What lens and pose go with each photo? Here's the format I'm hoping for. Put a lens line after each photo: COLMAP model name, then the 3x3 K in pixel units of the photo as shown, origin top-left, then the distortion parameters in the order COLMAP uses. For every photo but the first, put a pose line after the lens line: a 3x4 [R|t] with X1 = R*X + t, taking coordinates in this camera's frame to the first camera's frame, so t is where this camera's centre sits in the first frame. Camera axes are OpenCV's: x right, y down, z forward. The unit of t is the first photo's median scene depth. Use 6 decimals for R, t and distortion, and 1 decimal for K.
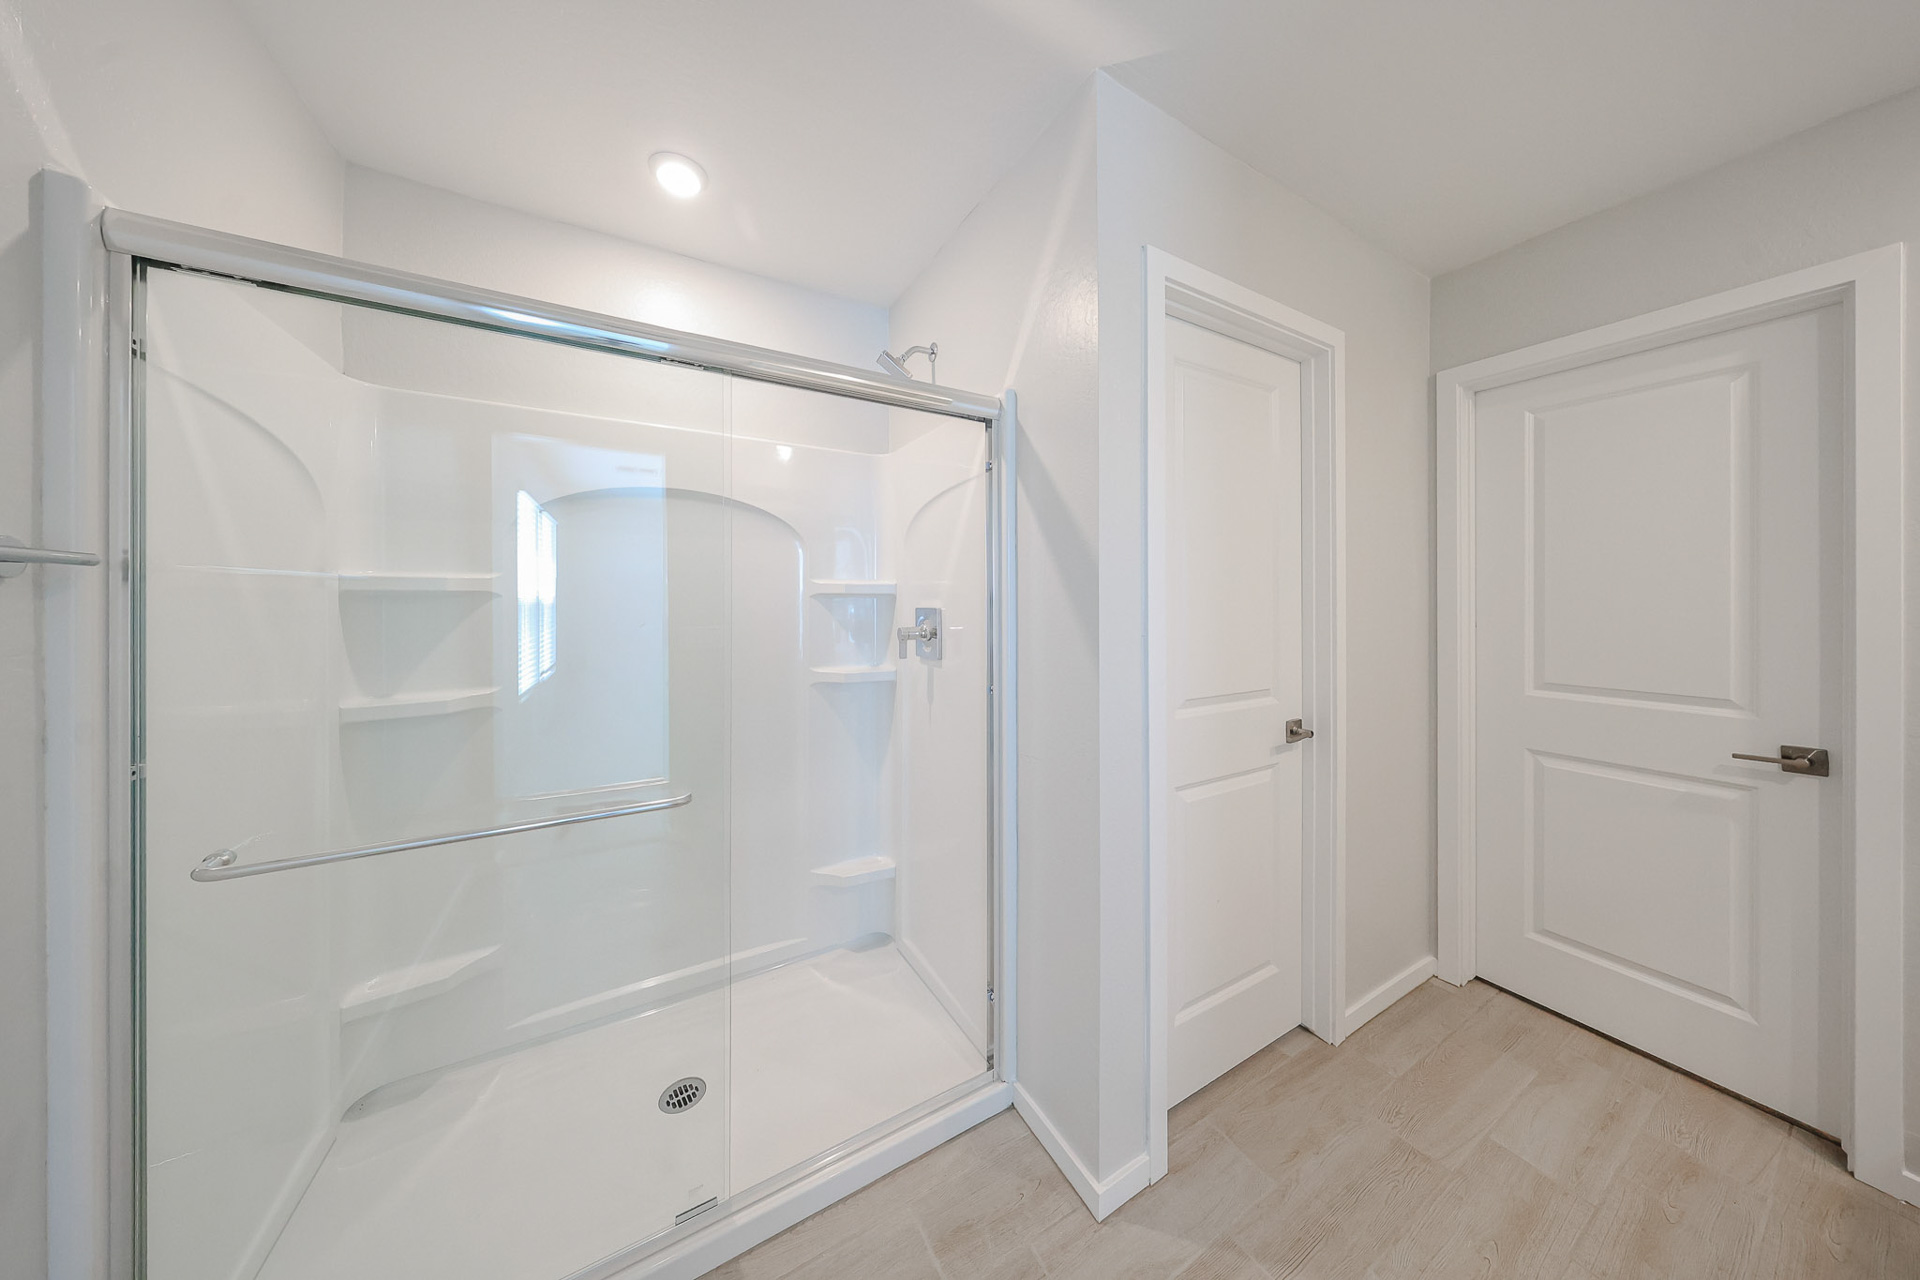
lens RADIAL K [[596.7, 0, 950.8], [0, 596.7, 591.4], [0, 0, 1]] dist [0.005555, 0.000121]
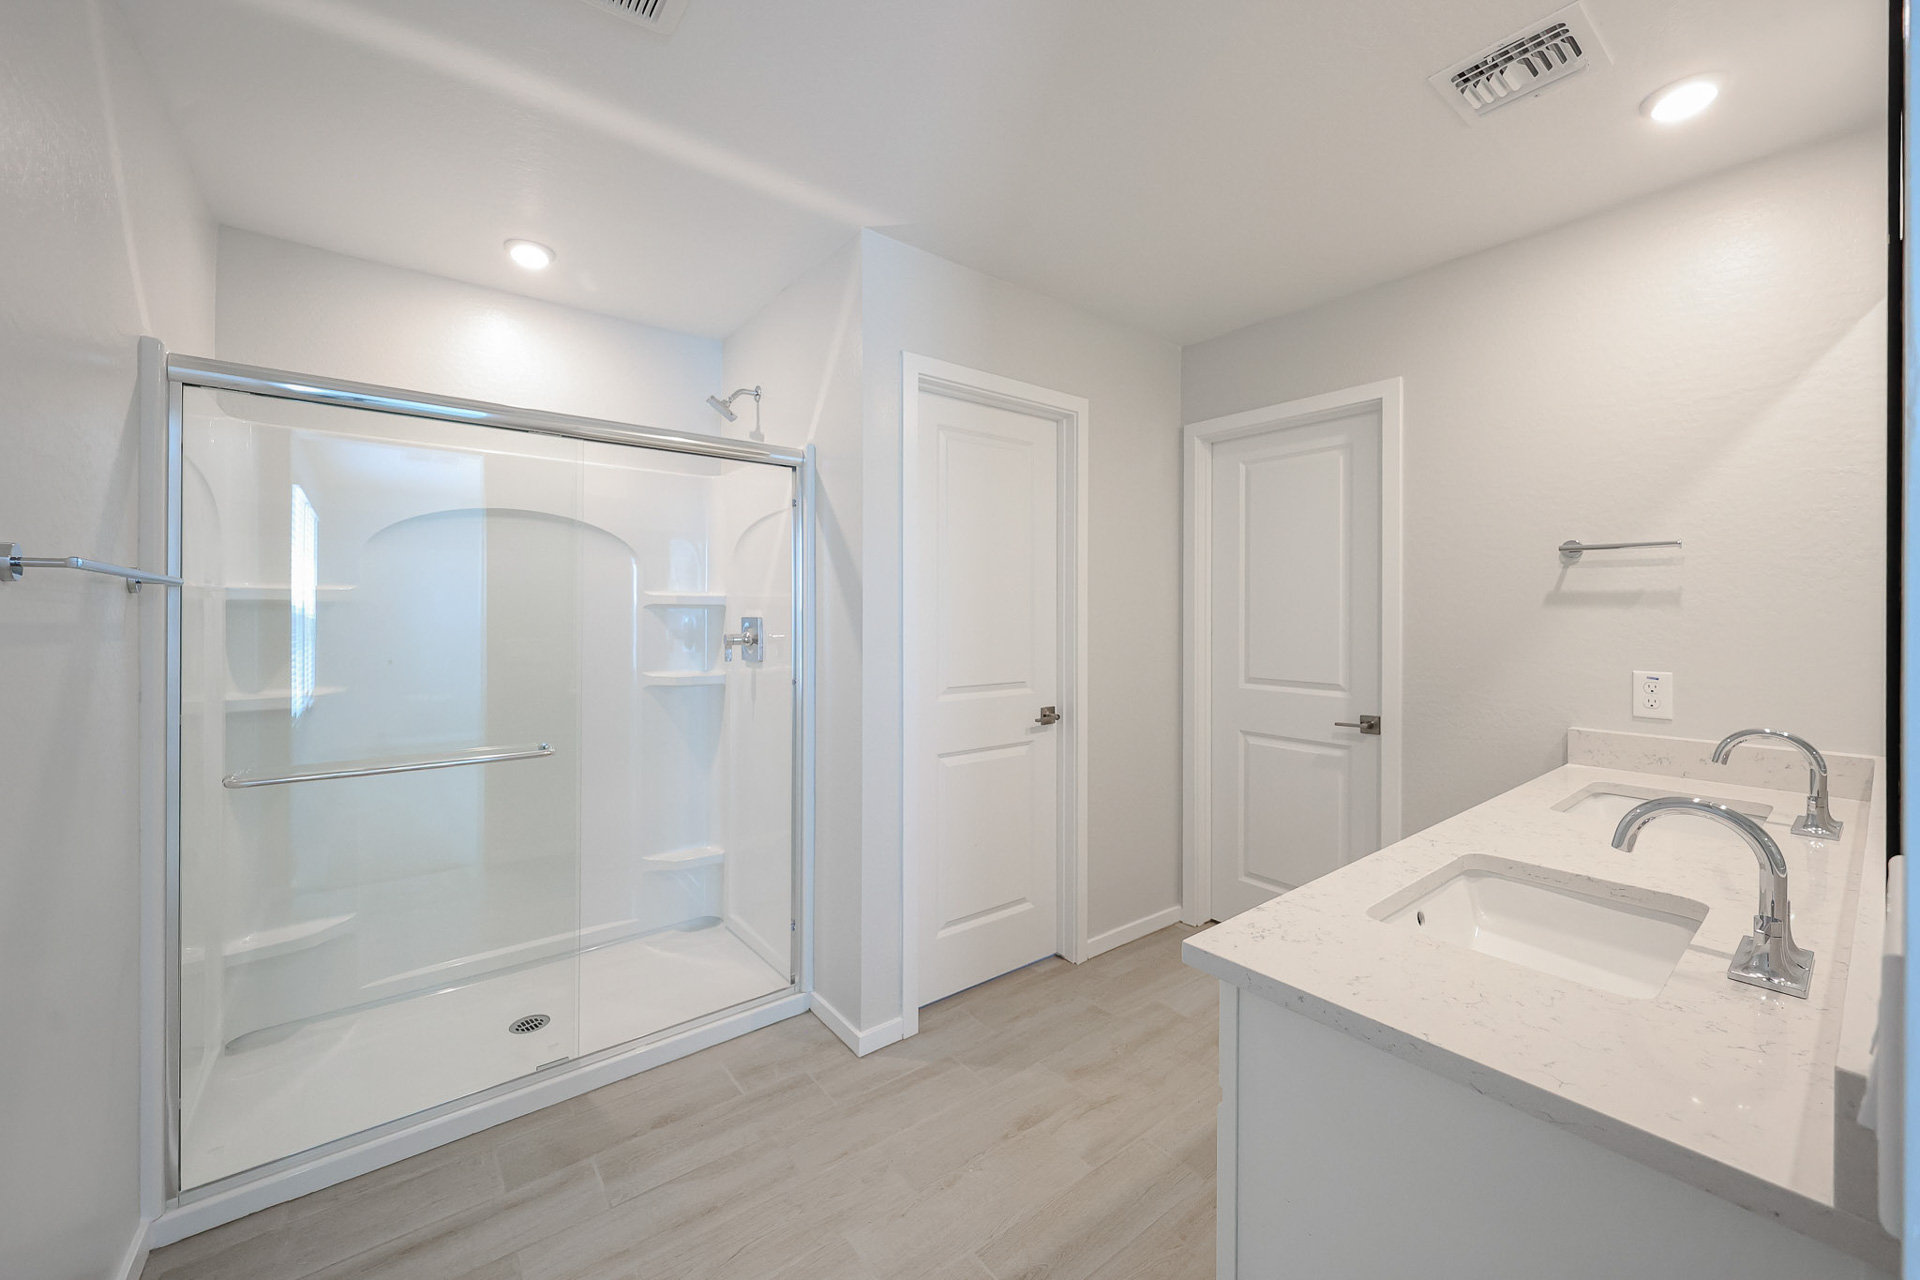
lens RADIAL K [[775.7, 0, 953.9], [0, 775.7, 603.9], [0, 0, 1]] dist [0.002603, -0.000009]
pose [[0.989147, 0.005177, 0.146841, 0.151191], [-0.005761, 0.999977, 0.003549, -0.006614], [-0.146819, -0.004356, 0.989154, -0.628995]]
